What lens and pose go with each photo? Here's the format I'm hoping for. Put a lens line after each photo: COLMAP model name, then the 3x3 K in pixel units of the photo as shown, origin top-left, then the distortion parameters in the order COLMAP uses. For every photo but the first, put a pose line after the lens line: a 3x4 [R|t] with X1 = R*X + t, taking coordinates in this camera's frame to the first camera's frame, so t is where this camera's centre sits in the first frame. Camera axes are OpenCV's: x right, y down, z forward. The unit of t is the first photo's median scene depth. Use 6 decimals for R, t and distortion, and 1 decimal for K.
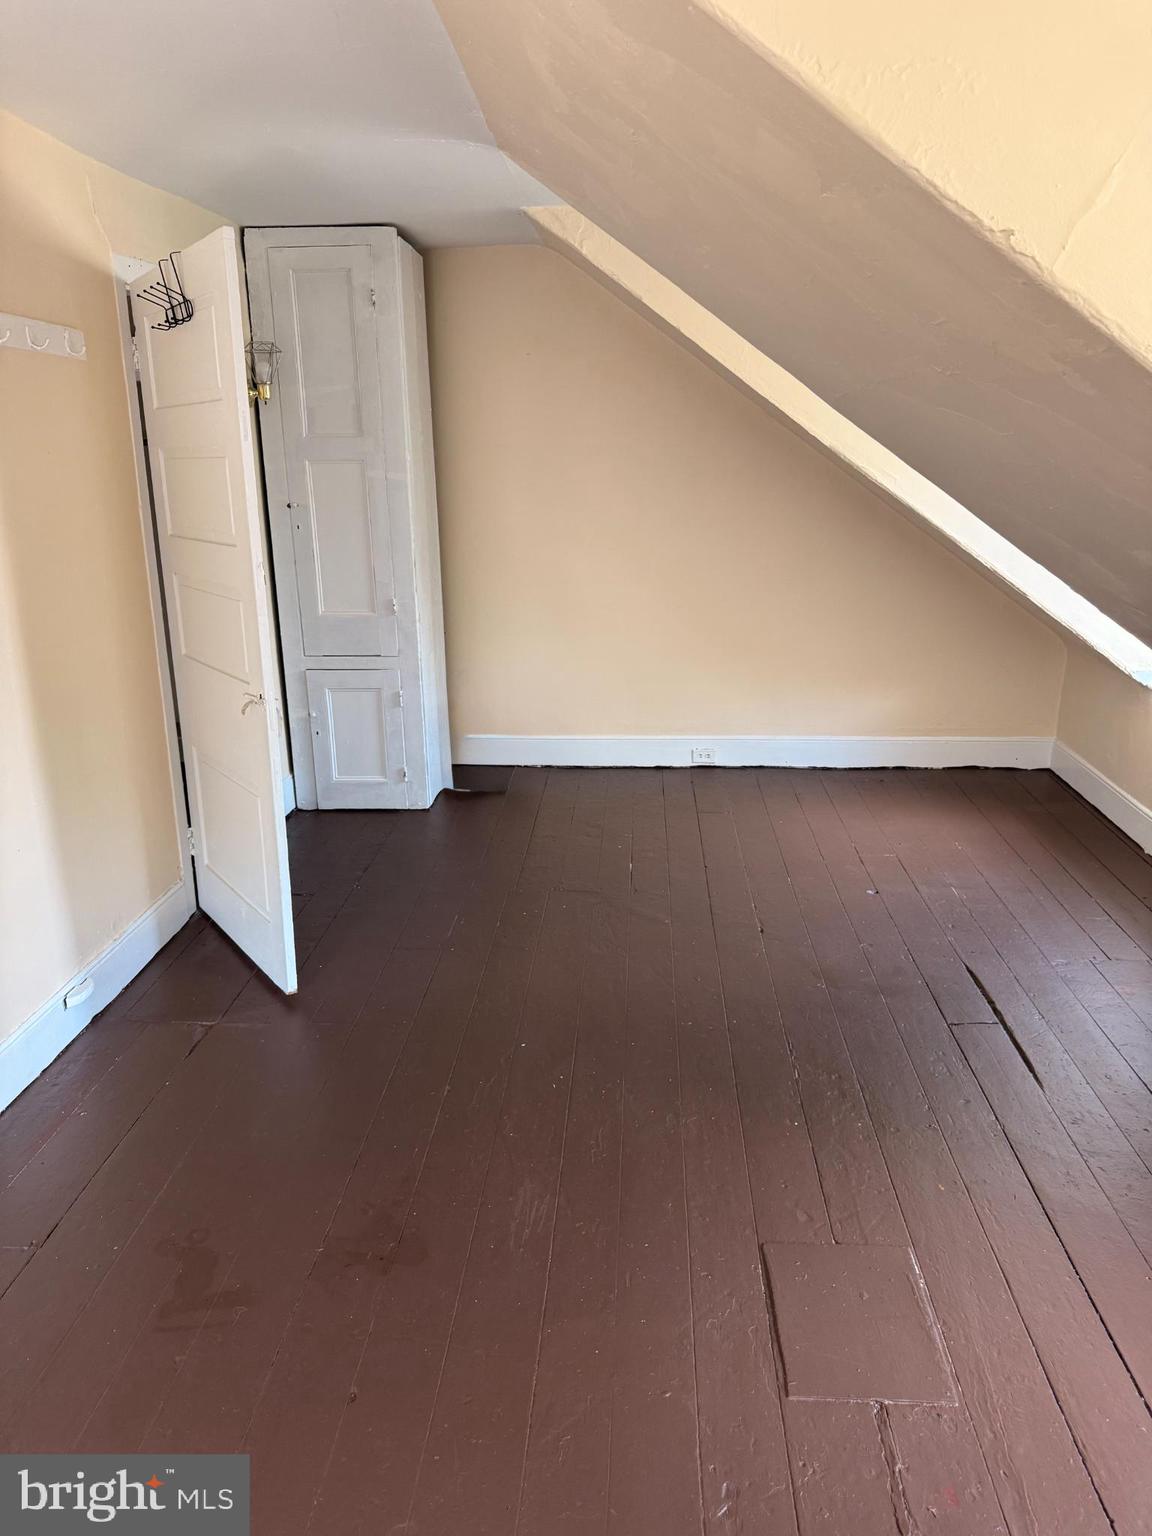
lens RADIAL K [[1146.0, 0, 561.5], [0, 1146.0, 767.4], [0, 0, 1]] dist [0.045482, -0.043891]
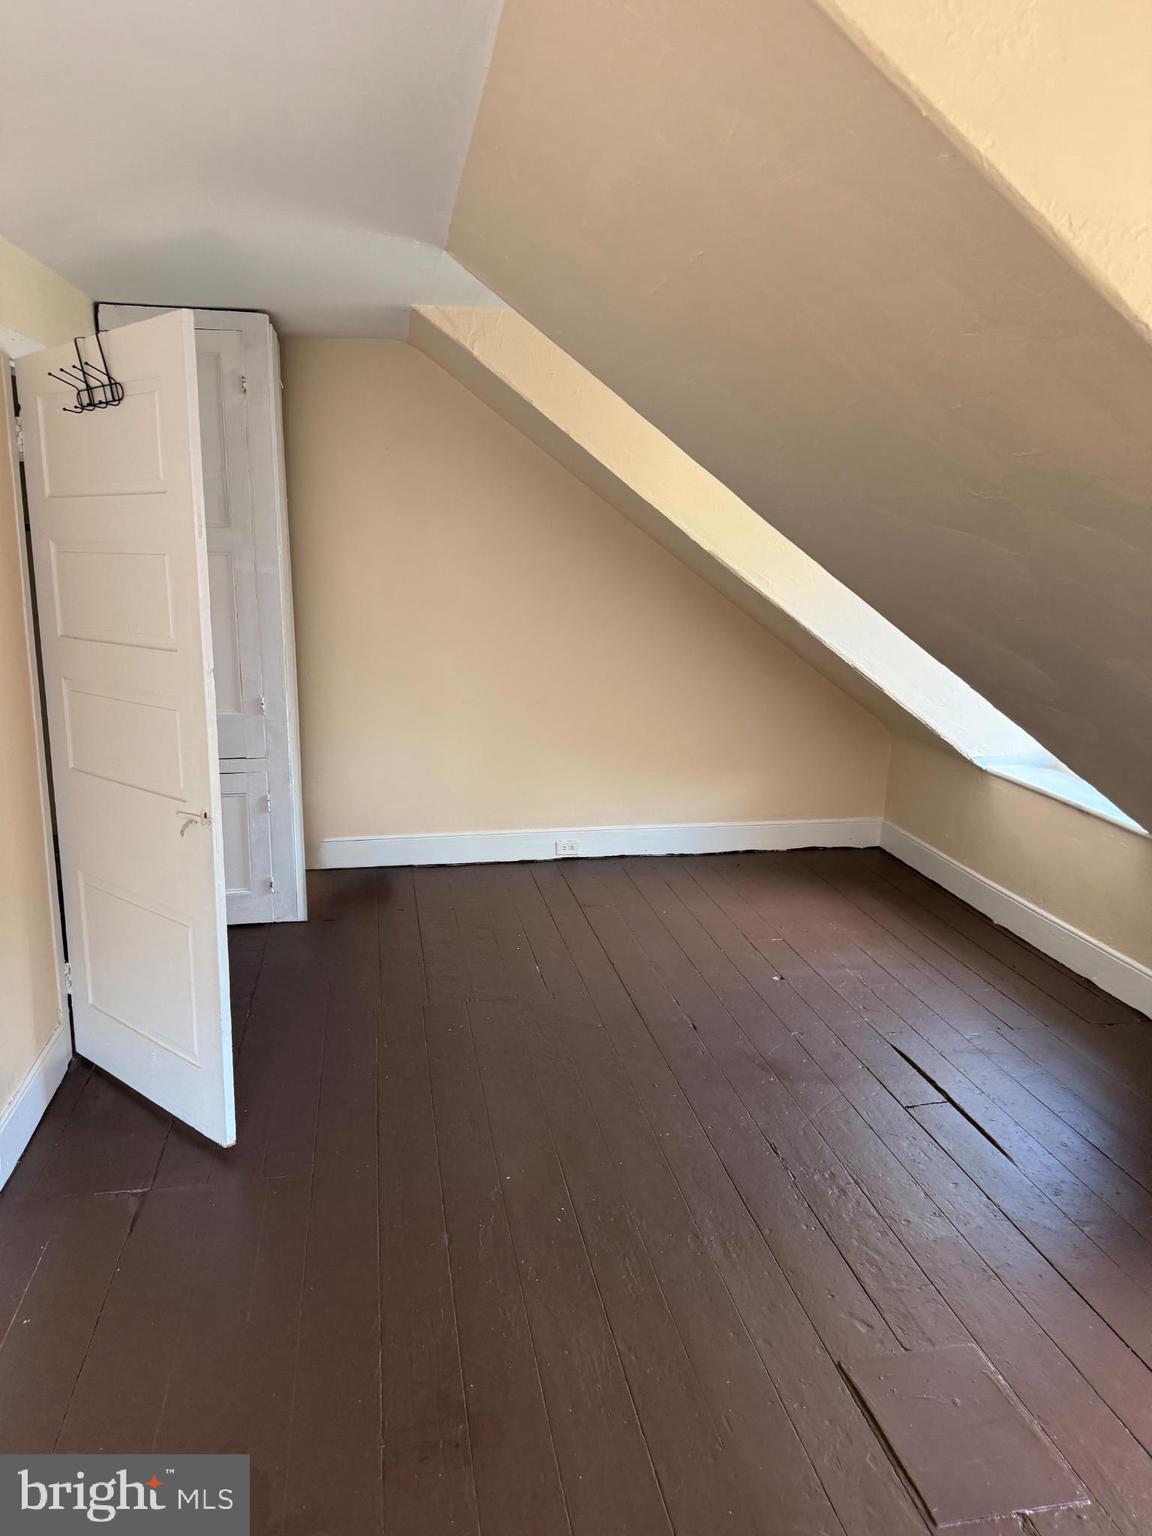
lens RADIAL K [[1146.0, 0, 580.0], [0, 1146.0, 772.0], [0, 0, 1]] dist [0.045482, -0.043891]
pose [[0.968743, -0.028129, 0.246467, -0.140499], [0.044593, 0.997112, -0.061473, -0.018760], [-0.244026, 0.070542, 0.967200, 0.037288]]
